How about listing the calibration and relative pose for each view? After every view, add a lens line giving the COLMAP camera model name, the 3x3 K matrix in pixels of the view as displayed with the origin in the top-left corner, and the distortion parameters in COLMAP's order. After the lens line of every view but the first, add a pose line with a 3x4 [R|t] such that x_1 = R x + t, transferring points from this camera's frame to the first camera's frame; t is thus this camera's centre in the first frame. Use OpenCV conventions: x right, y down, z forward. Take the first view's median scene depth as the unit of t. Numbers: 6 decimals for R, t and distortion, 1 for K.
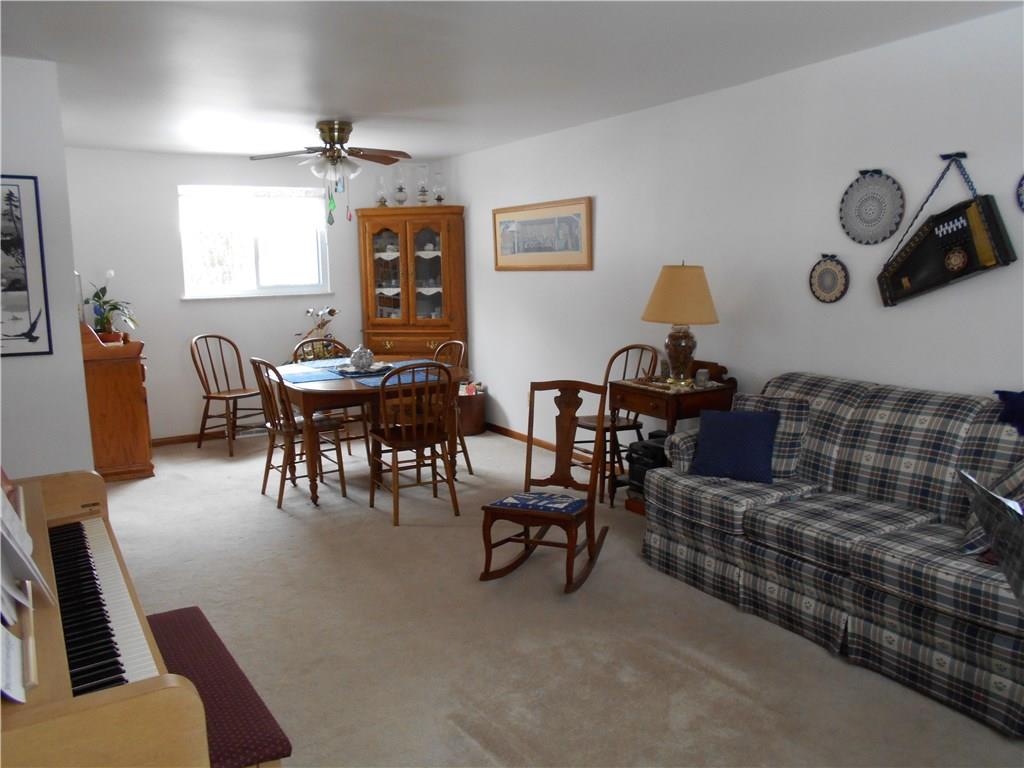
lens RADIAL K [[766.6, 0, 547.1], [0, 766.6, 384.2], [0, 0, 1]] dist [-0.005165, 0.001954]
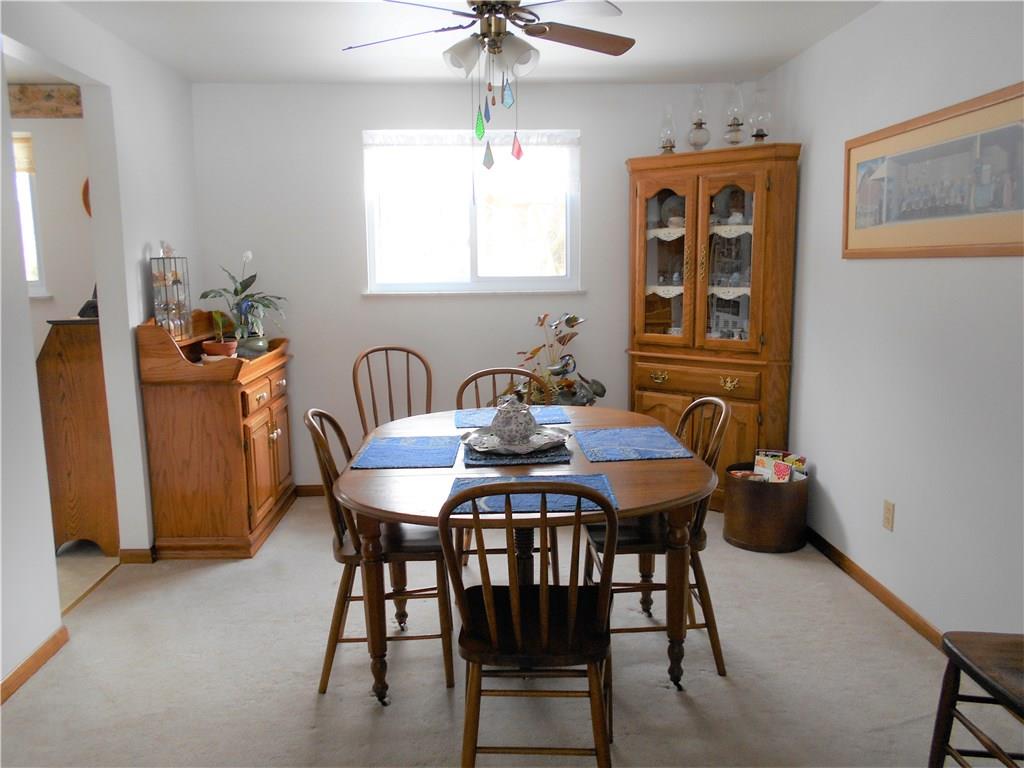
lens RADIAL K [[766.6, 0, 547.1], [0, 766.6, 384.2], [0, 0, 1]] dist [-0.005165, 0.001954]
pose [[0.866840, 0.088439, -0.490680, 0.021704], [-0.085870, 0.995918, 0.027802, -0.056631], [0.491136, 0.018034, 0.870896, 0.423545]]
